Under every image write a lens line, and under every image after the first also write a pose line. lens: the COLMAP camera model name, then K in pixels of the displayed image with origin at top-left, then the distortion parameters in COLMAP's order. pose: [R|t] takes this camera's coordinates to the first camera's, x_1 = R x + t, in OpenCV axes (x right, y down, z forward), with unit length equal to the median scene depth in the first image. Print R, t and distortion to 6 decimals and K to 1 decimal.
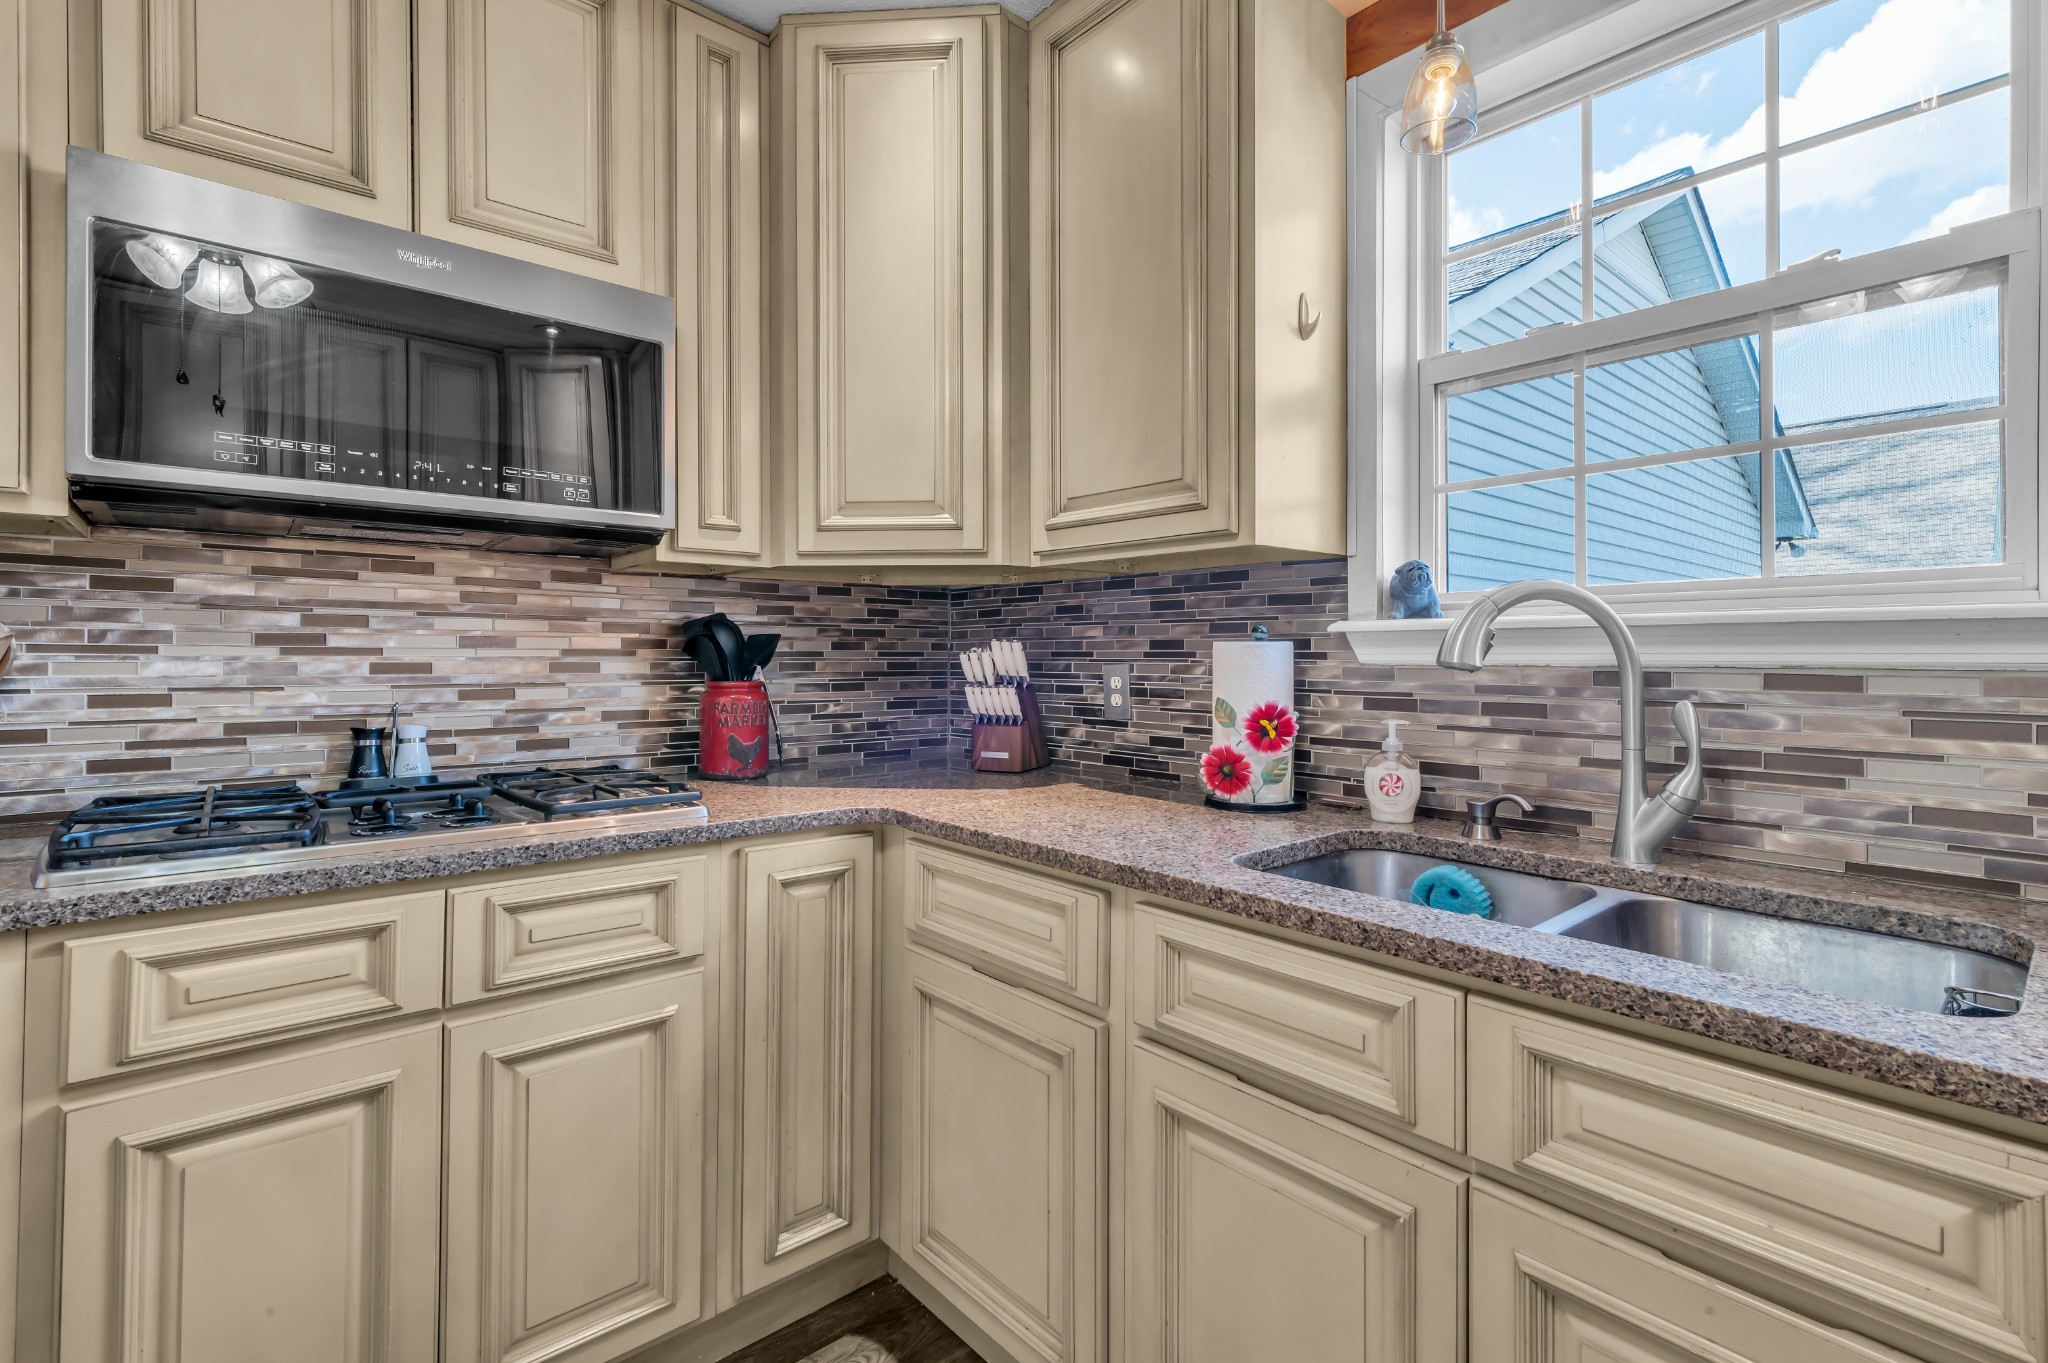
lens RADIAL K [[937.5, 0, 1033.8], [0, 937.5, 651.3], [0, 0, 1]] dist [0.010944, -0.000732]
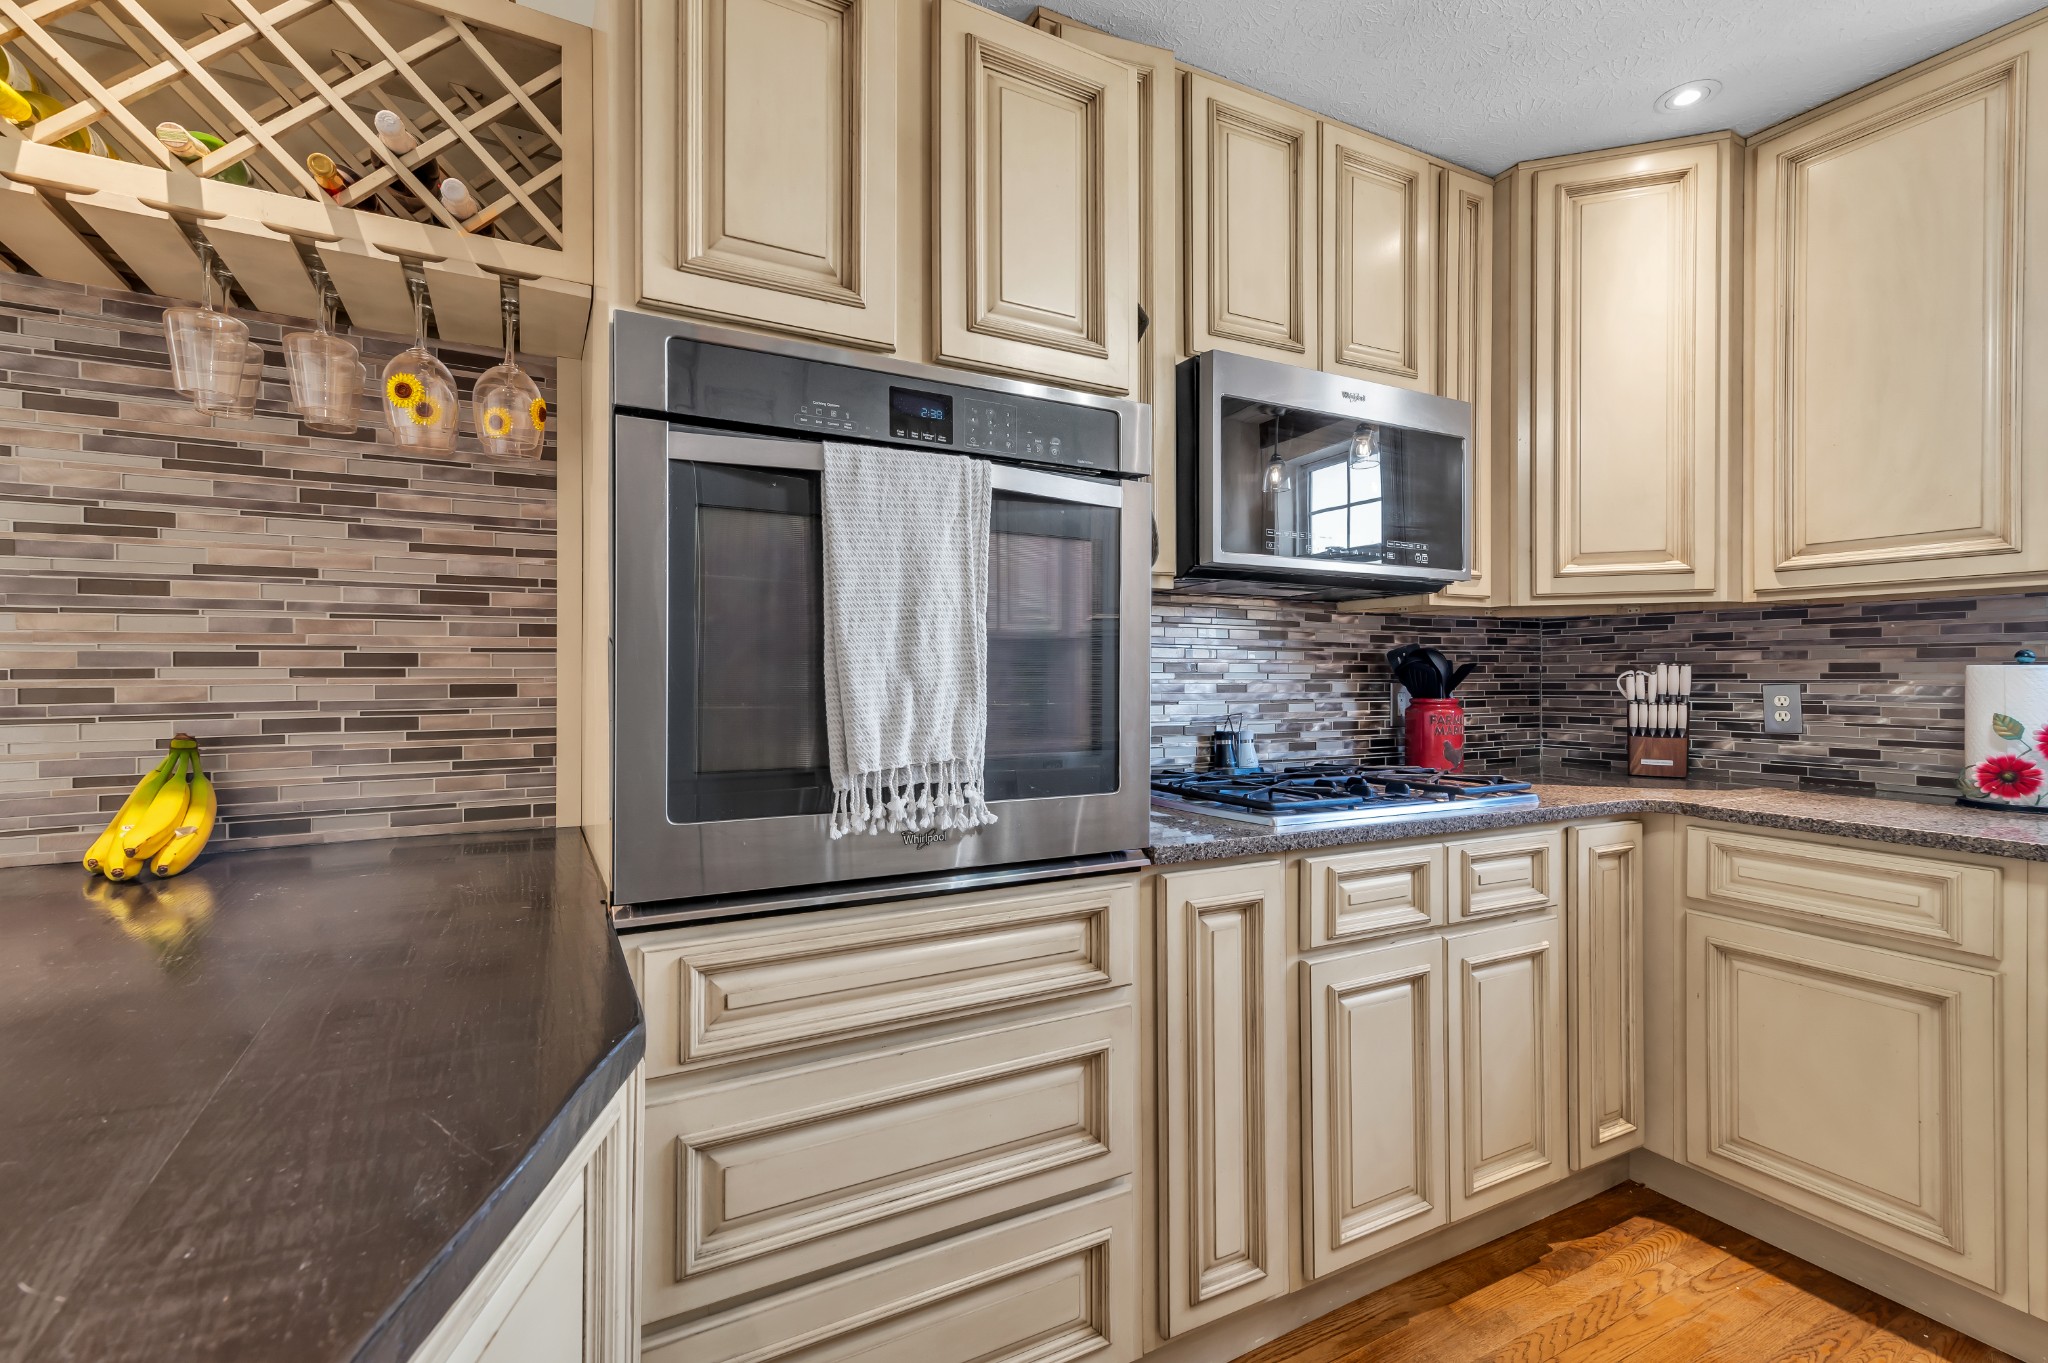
lens RADIAL K [[929.5, 0, 1021.6], [0, 929.5, 680.6], [0, 0, 1]] dist [0.014522, -0.000708]
pose [[0.975284, -0.002104, -0.220945, -0.697176], [0.004421, 0.999940, 0.009993, -0.008180], [0.220911, -0.010723, 0.975235, -0.388858]]
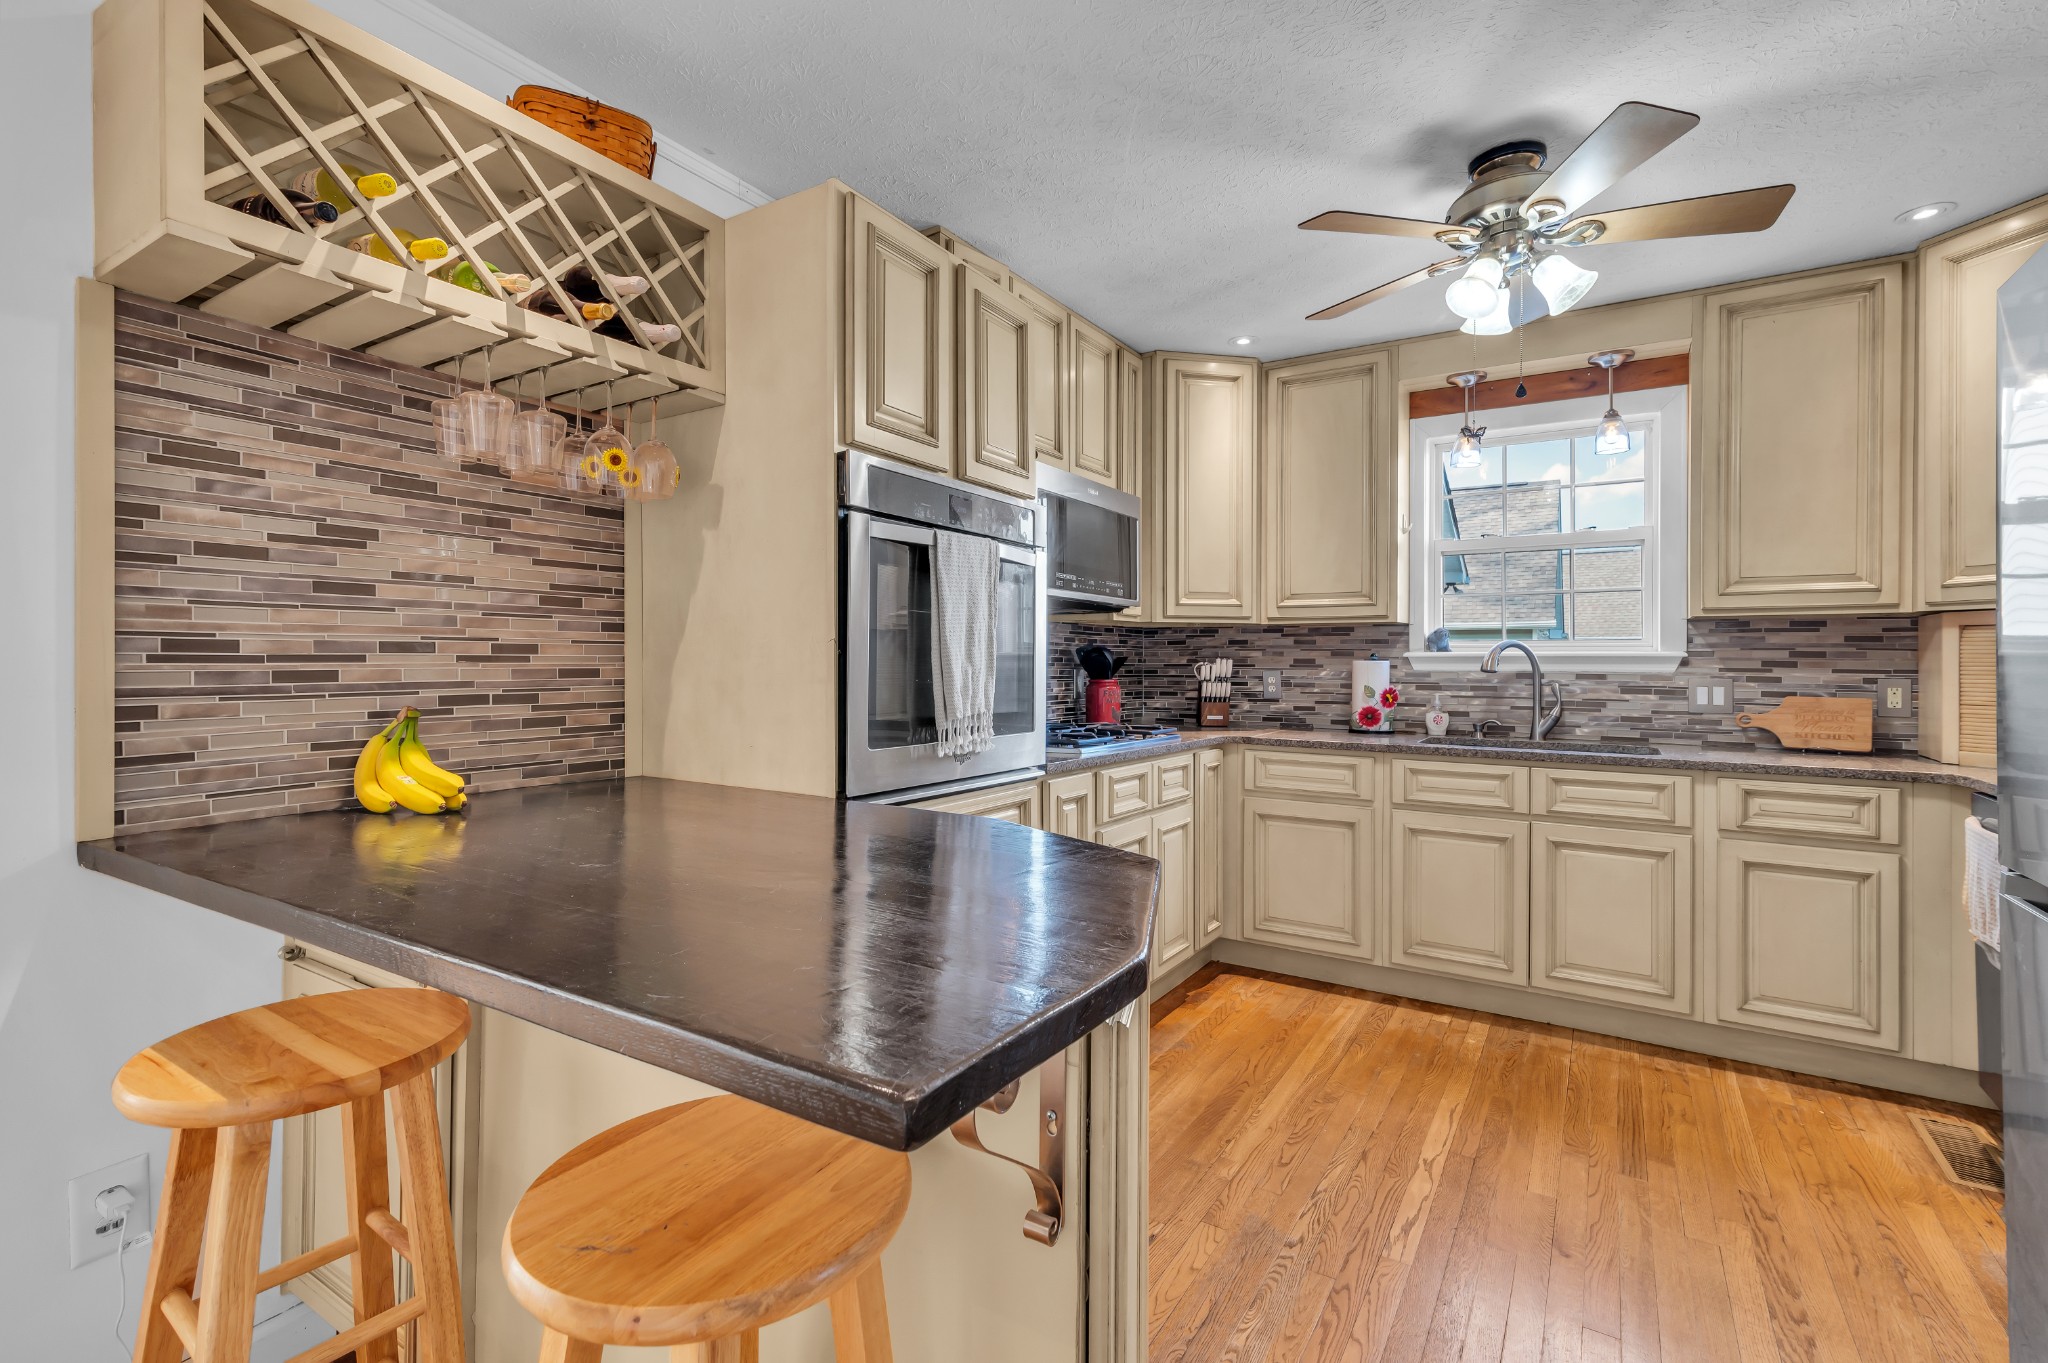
lens RADIAL K [[932.0, 0, 1019.2], [0, 932.0, 666.1], [0, 0, 1]] dist [0.010497, -0.000177]
pose [[0.959476, 0.001078, 0.281789, -1.226445], [-0.003379, 0.999965, 0.007677, -0.011710], [-0.281771, -0.008318, 0.959446, -0.930354]]
